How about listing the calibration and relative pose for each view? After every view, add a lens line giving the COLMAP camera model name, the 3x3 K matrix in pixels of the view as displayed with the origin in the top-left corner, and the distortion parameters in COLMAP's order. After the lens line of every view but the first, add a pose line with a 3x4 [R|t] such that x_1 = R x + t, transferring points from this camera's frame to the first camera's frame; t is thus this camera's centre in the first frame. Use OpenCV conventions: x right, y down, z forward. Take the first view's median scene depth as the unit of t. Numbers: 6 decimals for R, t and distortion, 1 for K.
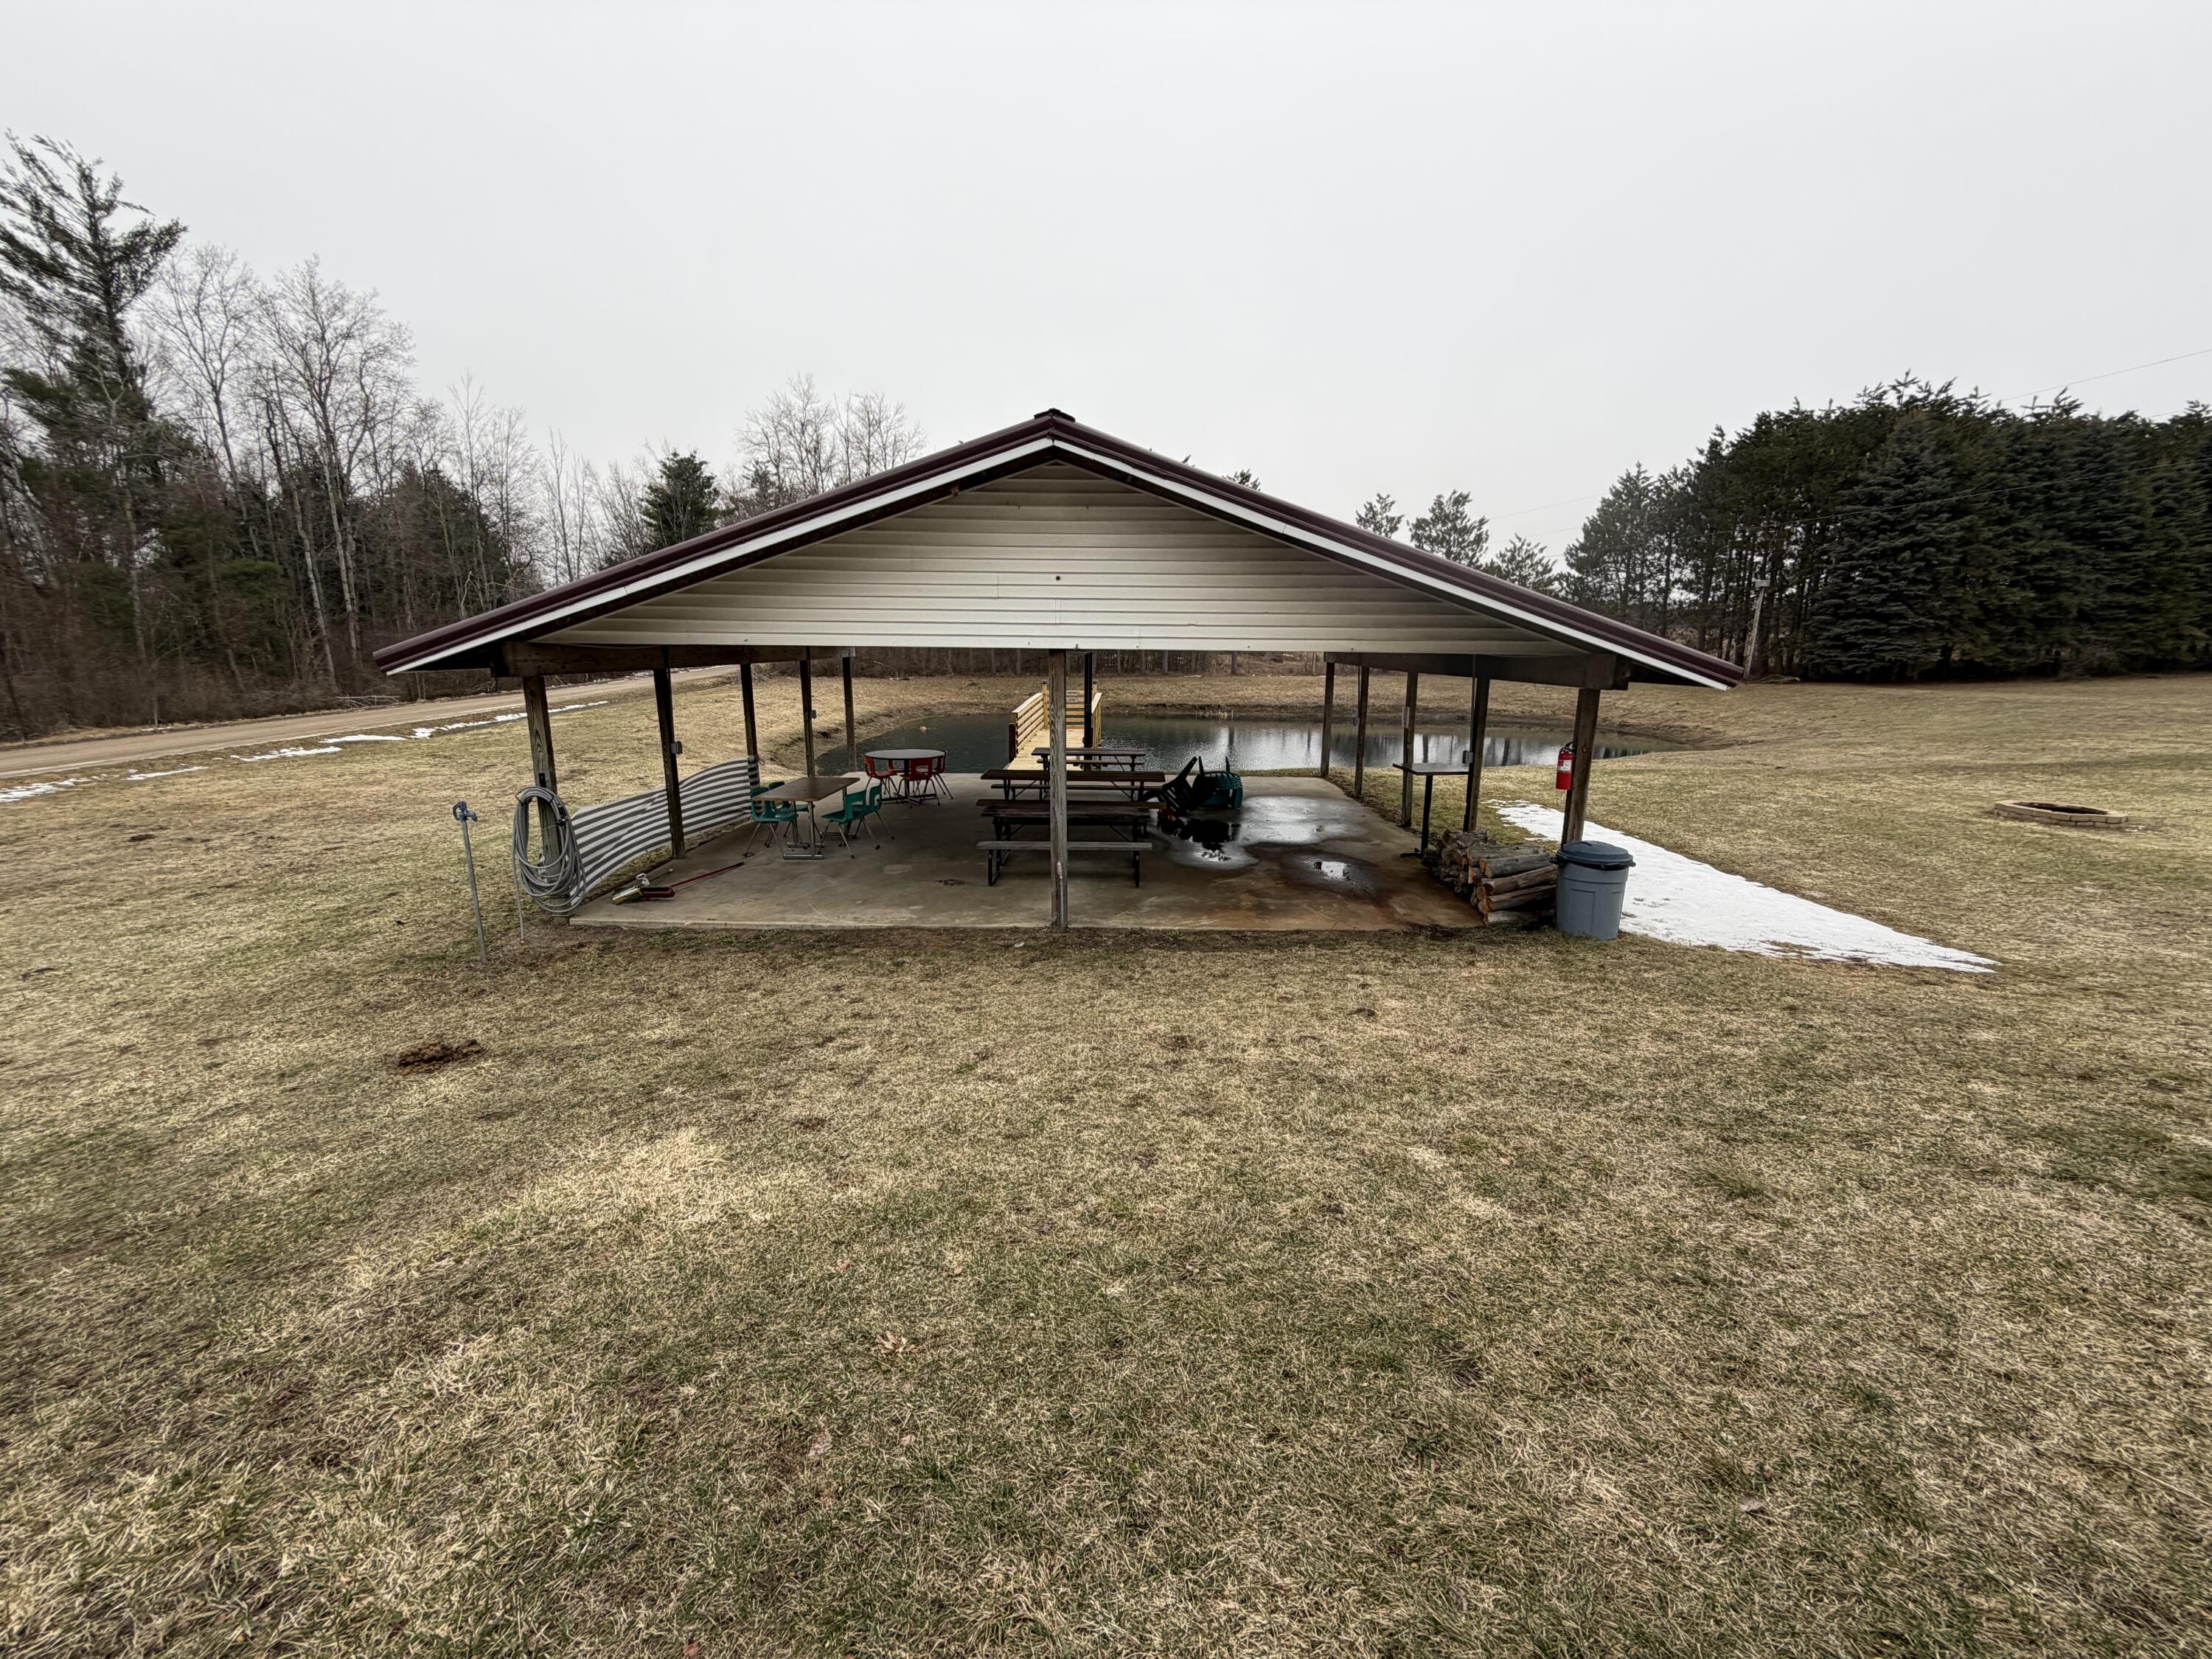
lens RADIAL K [[872.9, 0, 1118.6], [0, 872.9, 826.2], [0, 0, 1]] dist [-0.000041, -0.000134]
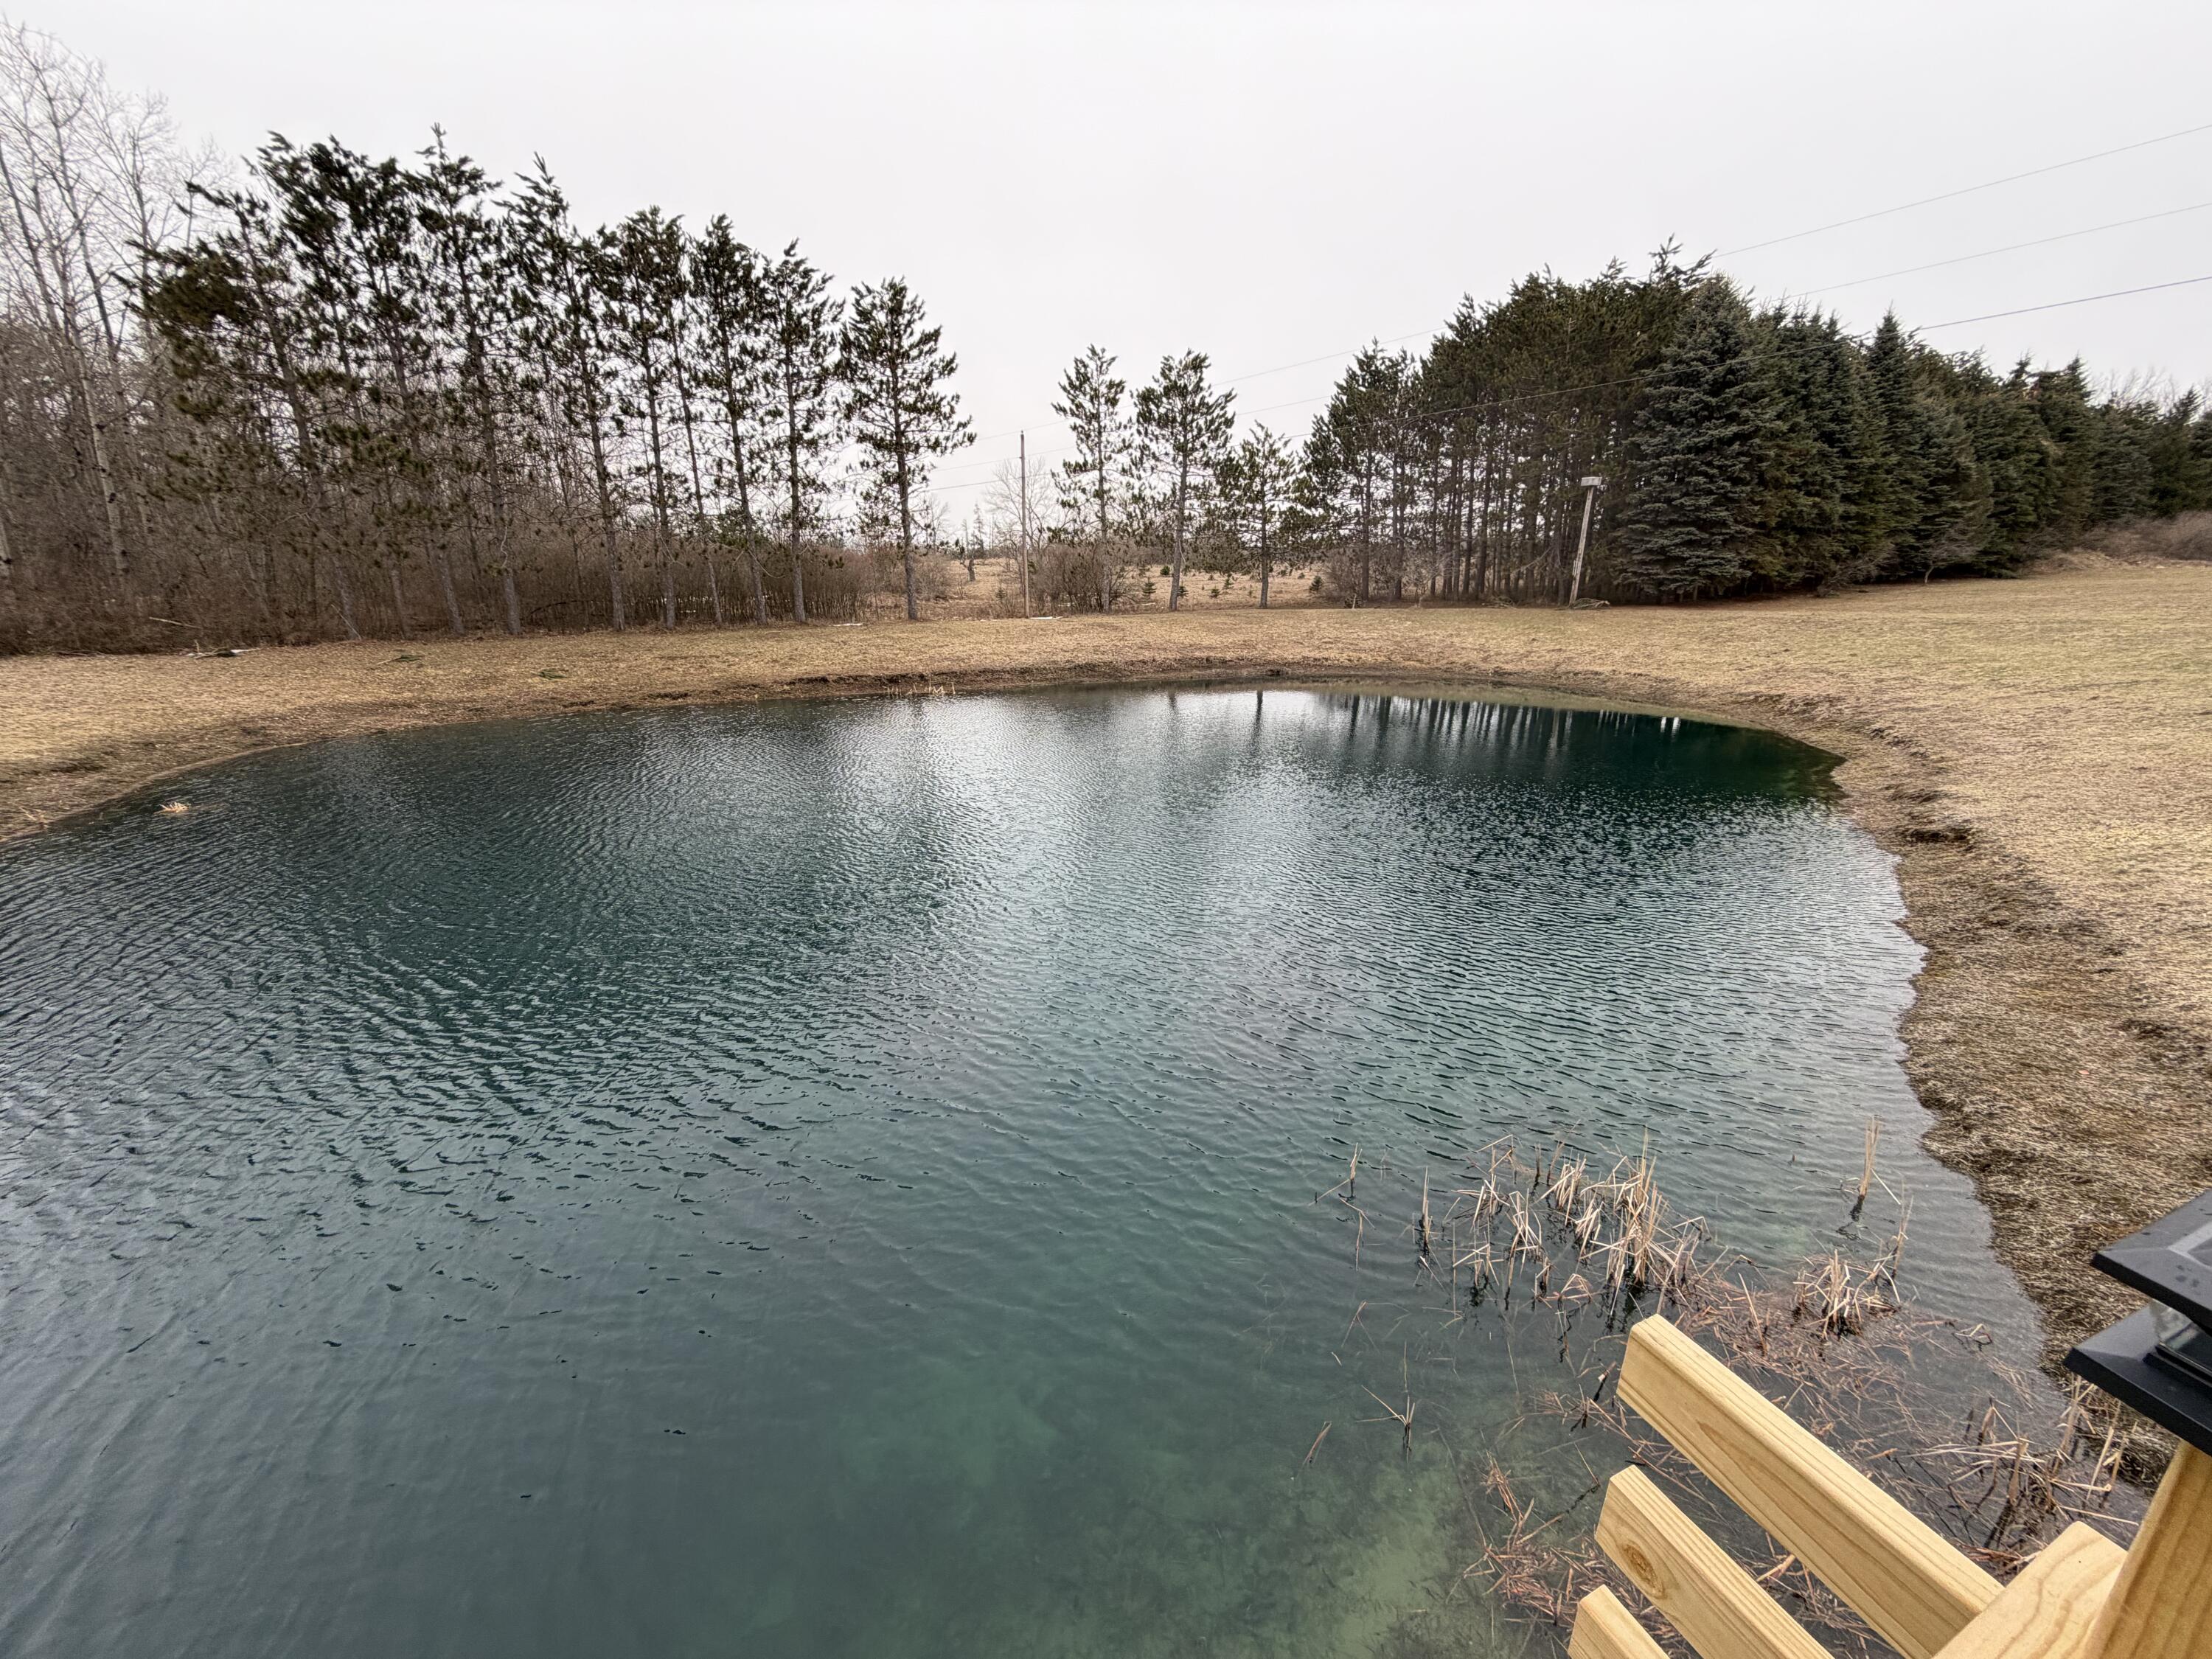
lens RADIAL K [[872.9, 0, 1097.7], [0, 872.9, 828.5], [0, 0, 1]] dist [-0.000041, -0.000134]
pose [[0.903907, -0.131089, 0.407147, -0.030629], [0.104169, 0.990685, 0.087704, -0.079520], [-0.414851, -0.036864, 0.909142, 0.440387]]
